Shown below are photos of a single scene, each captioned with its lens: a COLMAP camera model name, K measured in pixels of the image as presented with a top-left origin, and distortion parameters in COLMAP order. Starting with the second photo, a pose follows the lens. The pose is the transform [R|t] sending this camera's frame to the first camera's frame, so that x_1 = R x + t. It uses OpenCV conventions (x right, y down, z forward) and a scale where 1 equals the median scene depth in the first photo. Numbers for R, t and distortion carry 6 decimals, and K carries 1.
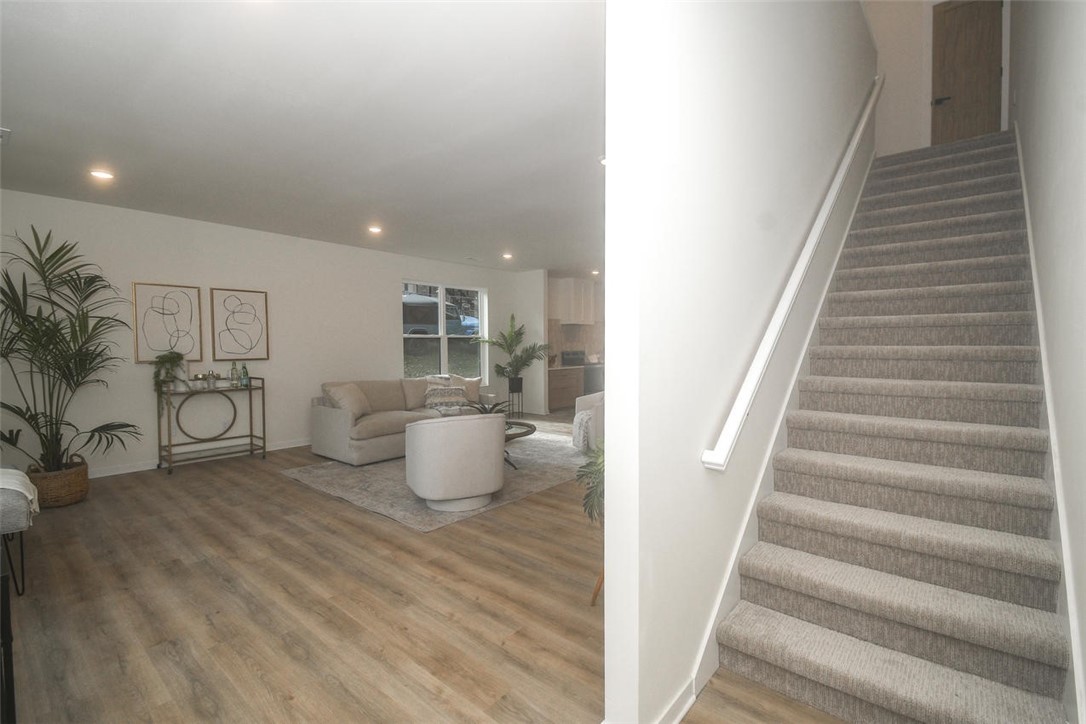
lens RADIAL K [[477.7, 0, 543.0], [0, 477.7, 362.0], [0, 0, 1]] dist [0.000037, -0.000030]
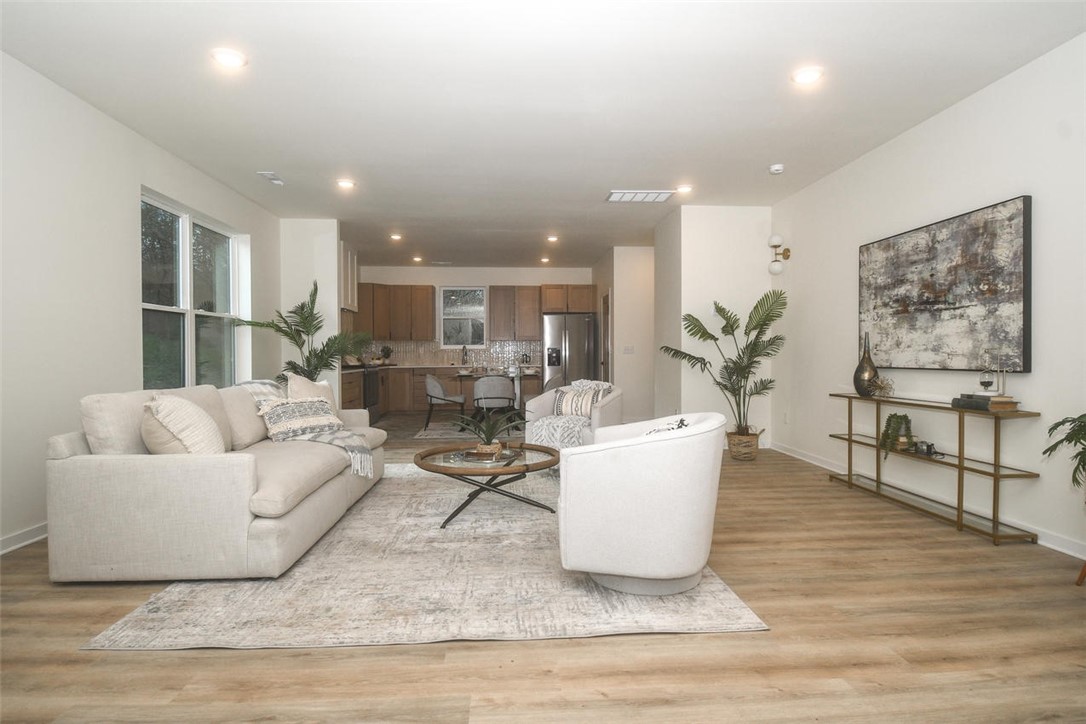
lens RADIAL K [[550.5, 0, 543.0], [0, 550.5, 362.0], [0, 0, 1]] dist [-0.018256, -0.000189]
pose [[0.721320, -0.005246, 0.692582, -0.561409], [0.019159, 0.999740, -0.012381, 0.029550], [-0.692337, 0.022200, 0.721233, 0.457022]]
